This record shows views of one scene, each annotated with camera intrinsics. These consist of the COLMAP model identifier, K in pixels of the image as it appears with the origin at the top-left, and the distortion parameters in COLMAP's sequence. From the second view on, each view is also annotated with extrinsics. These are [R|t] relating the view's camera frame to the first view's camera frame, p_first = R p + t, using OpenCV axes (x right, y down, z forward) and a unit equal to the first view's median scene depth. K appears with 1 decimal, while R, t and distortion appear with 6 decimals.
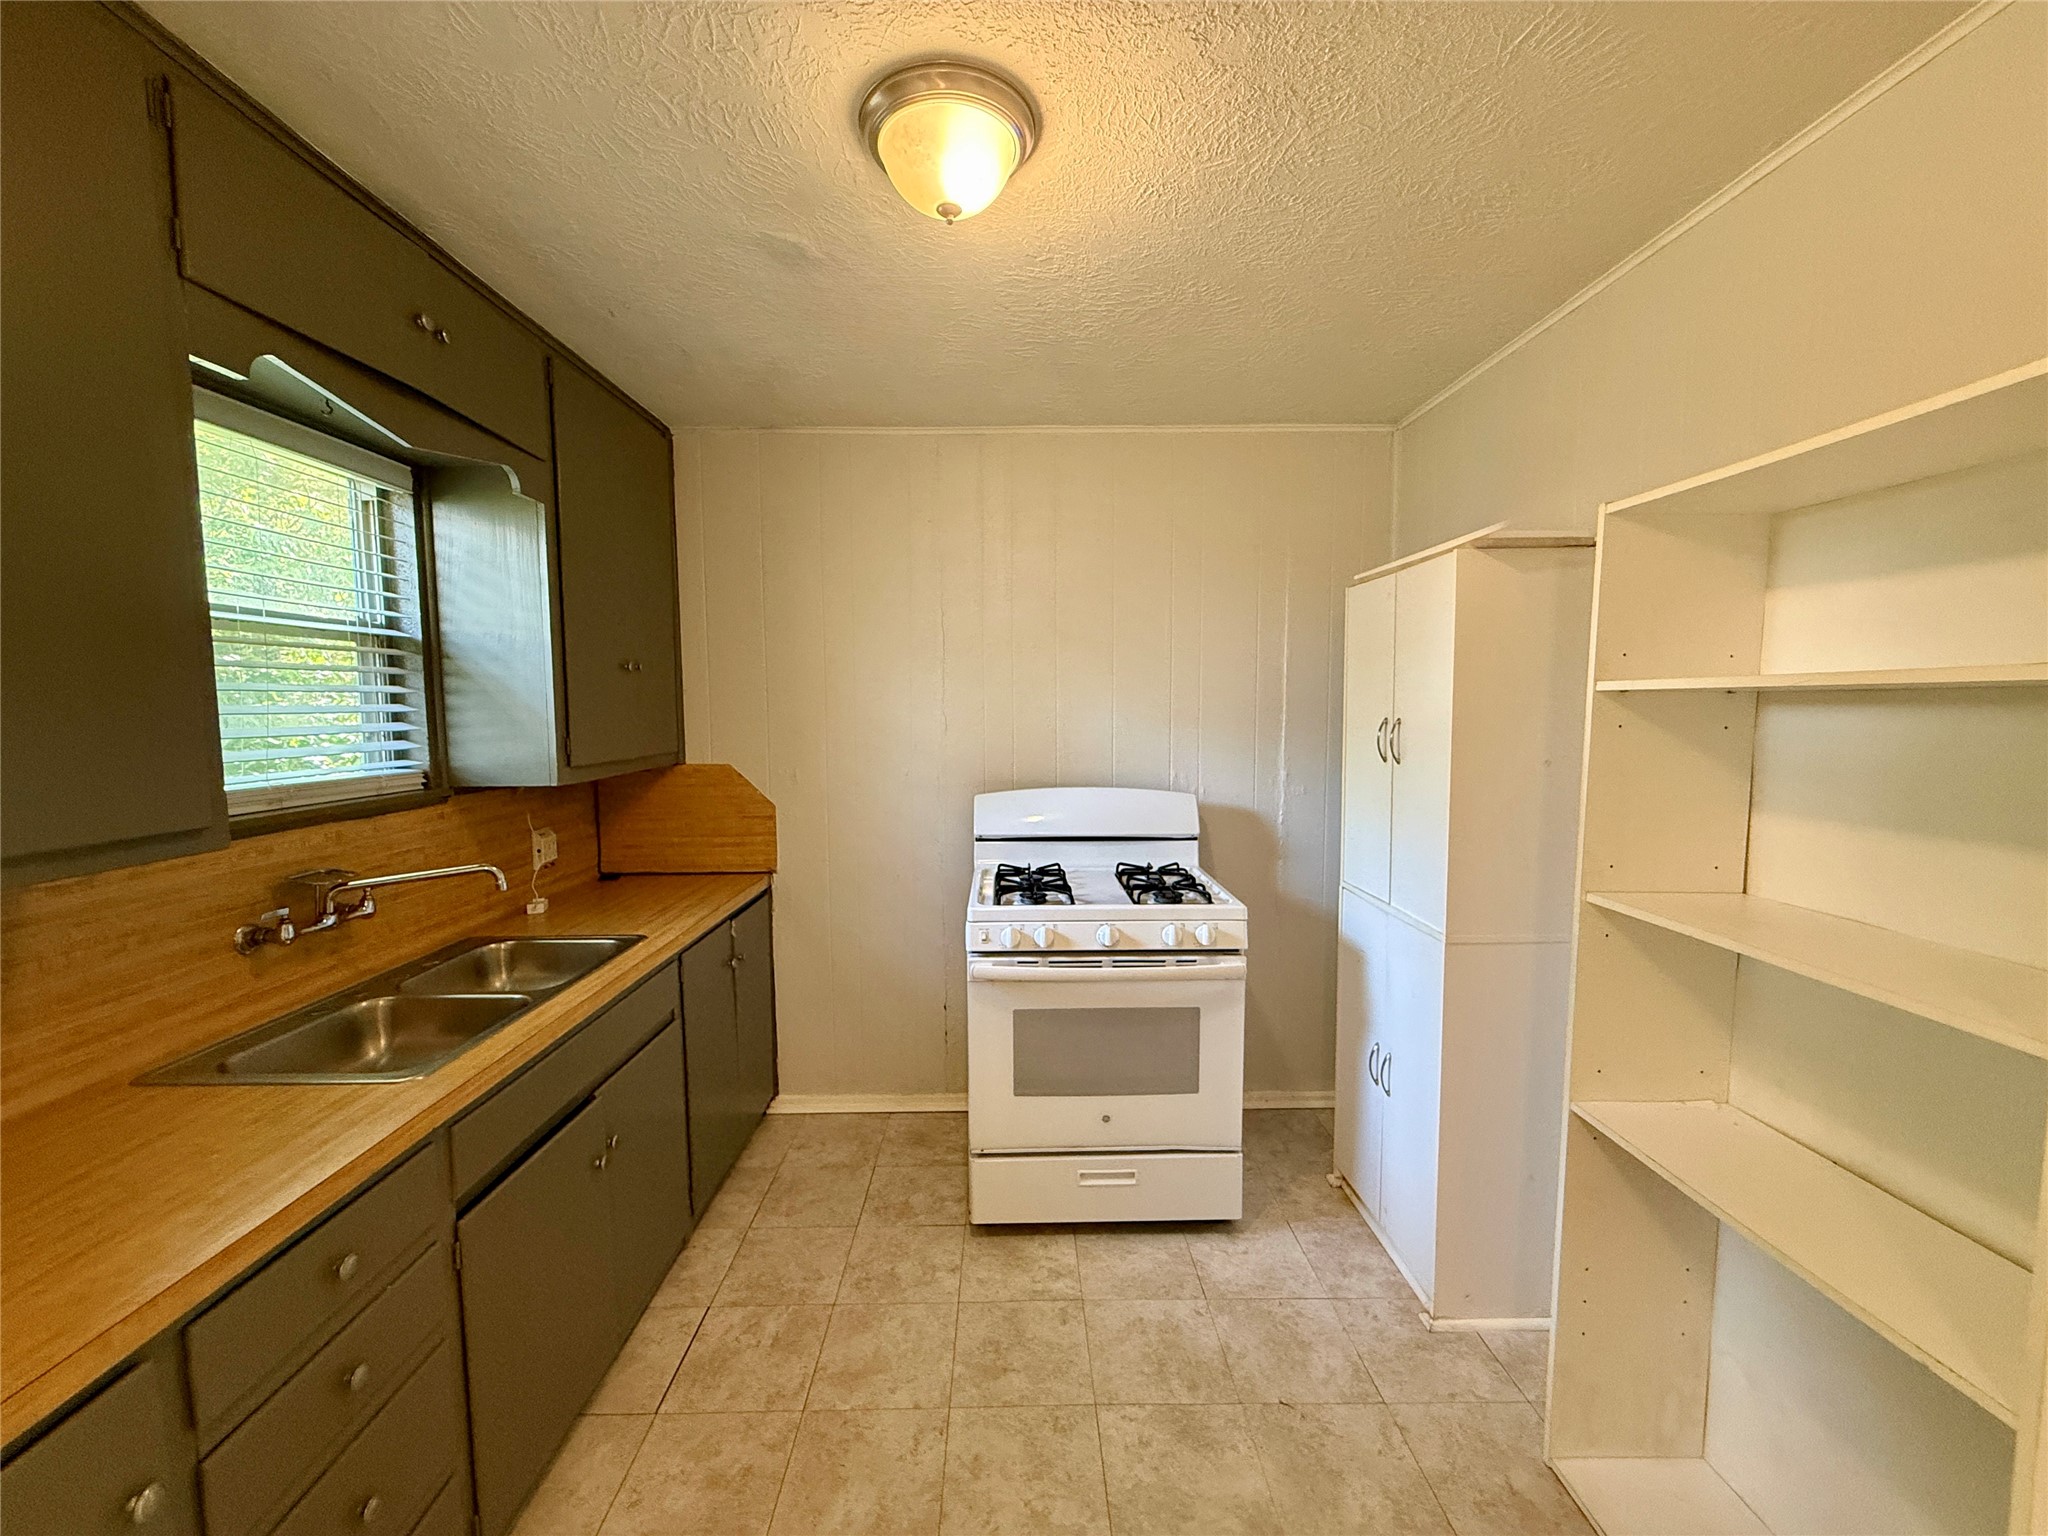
lens RADIAL K [[816.9, 0, 1024.0], [0, 816.9, 774.5], [0, 0, 1]] dist [-0.000633, -0.000192]
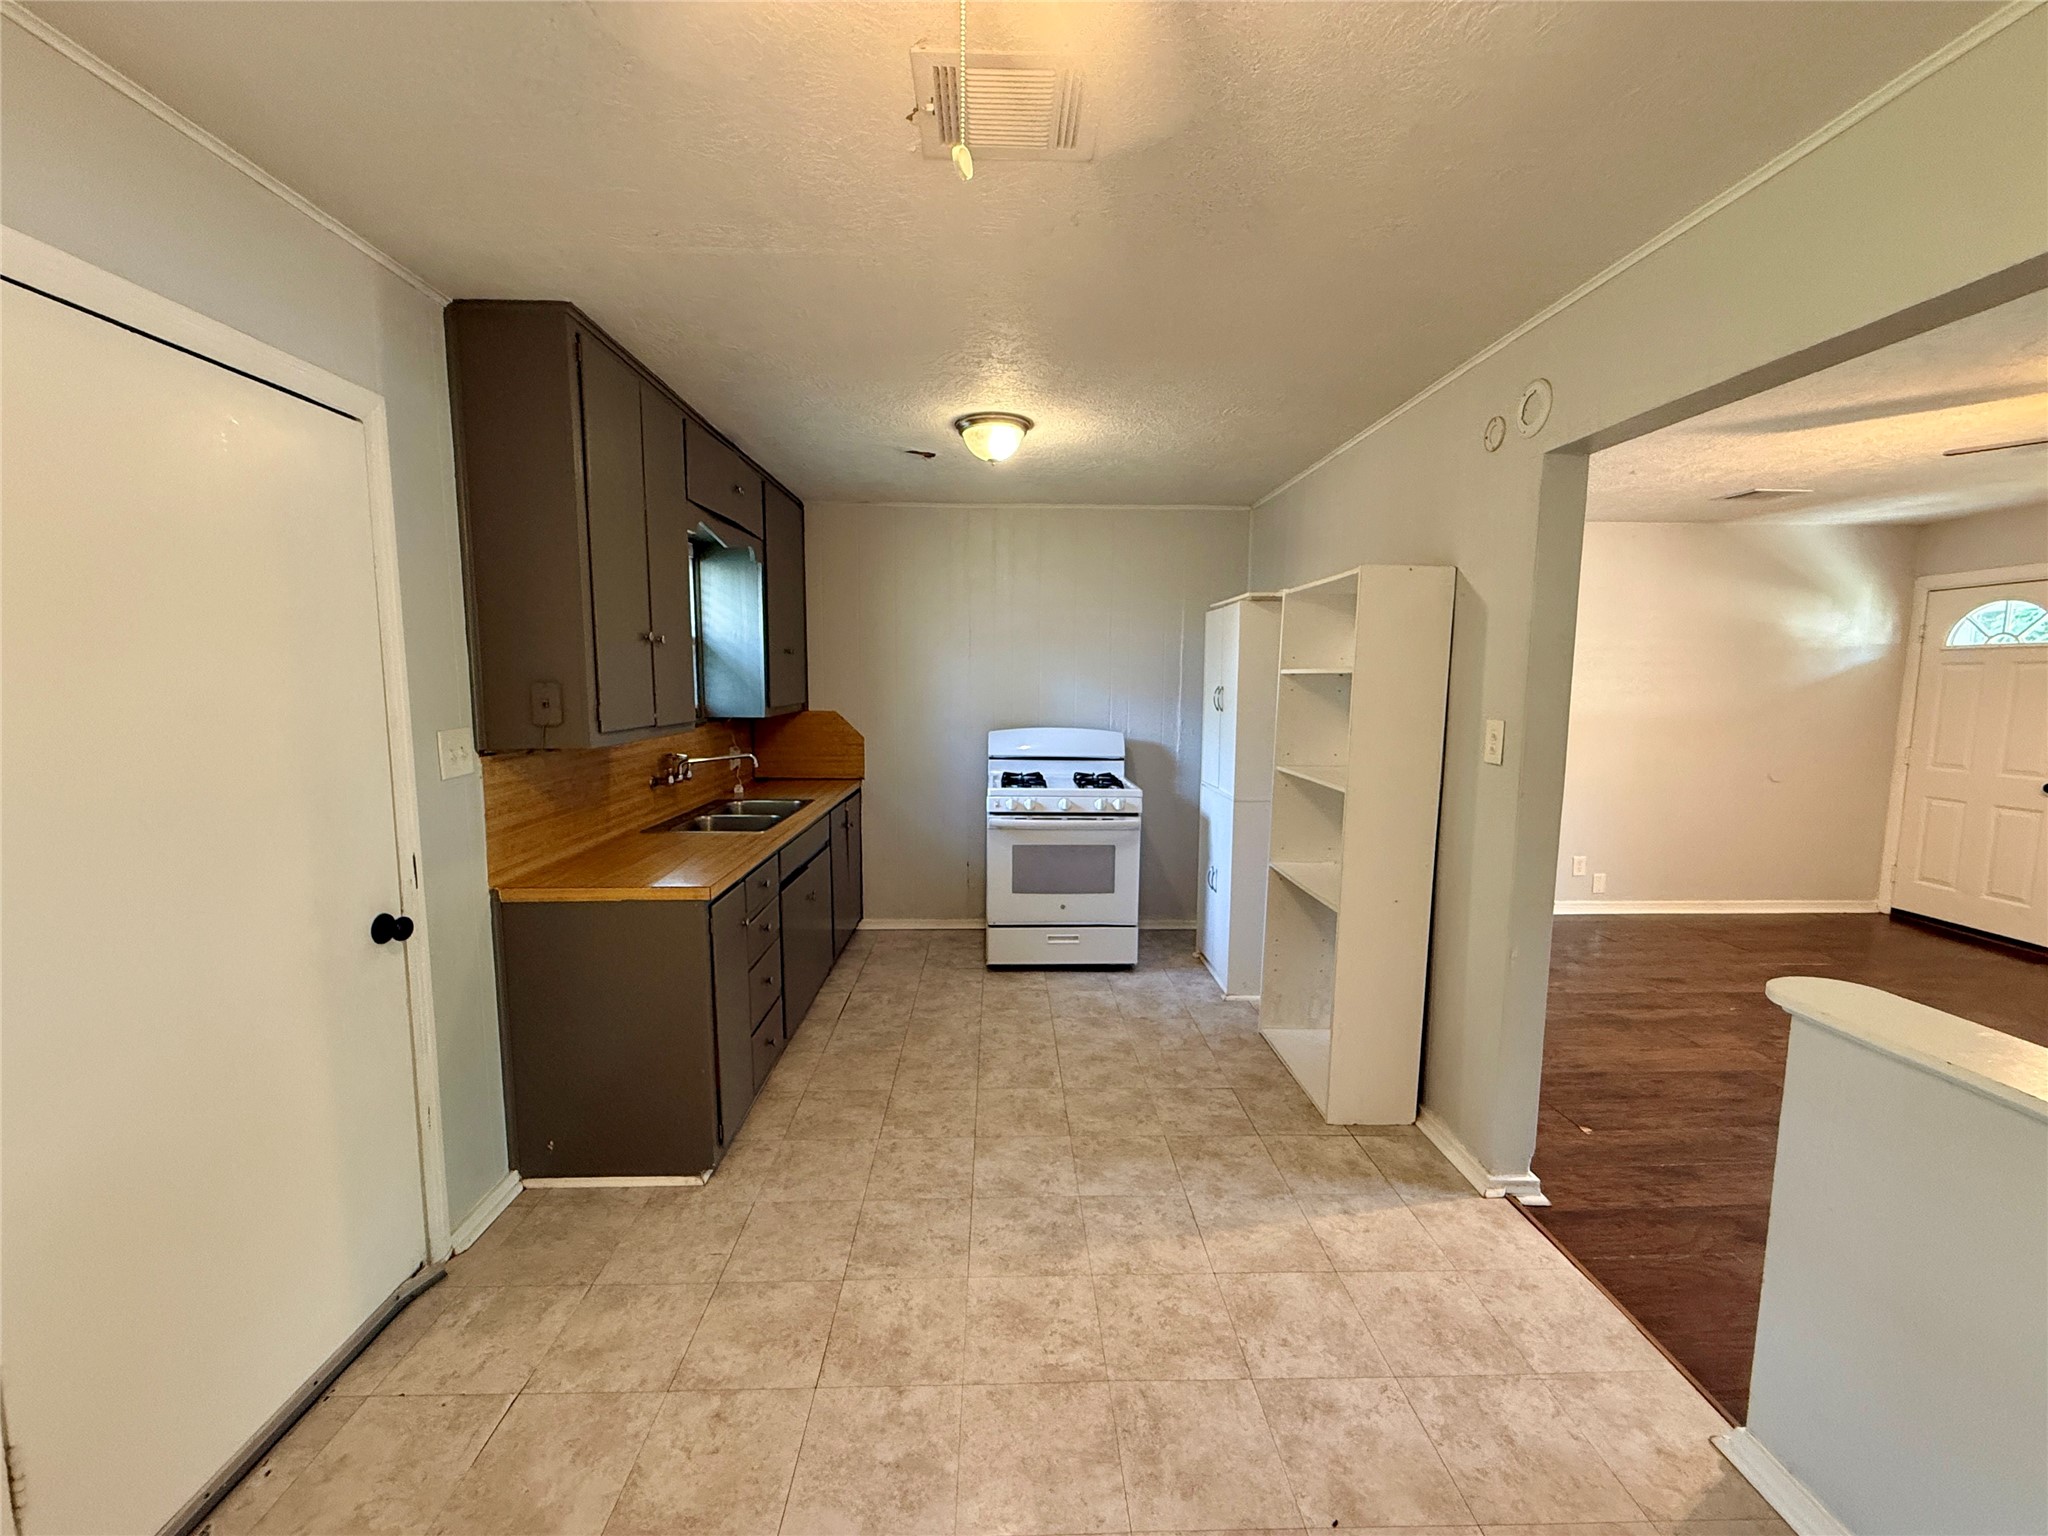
lens RADIAL K [[816.9, 0, 1022.4], [0, 816.9, 771.3], [0, 0, 1]] dist [-0.000633, -0.000192]
pose [[0.999857, 0.012373, 0.011545, -0.014160], [-0.012716, 0.999465, 0.030134, 0.070182], [-0.011166, -0.030277, 0.999479, -0.817645]]
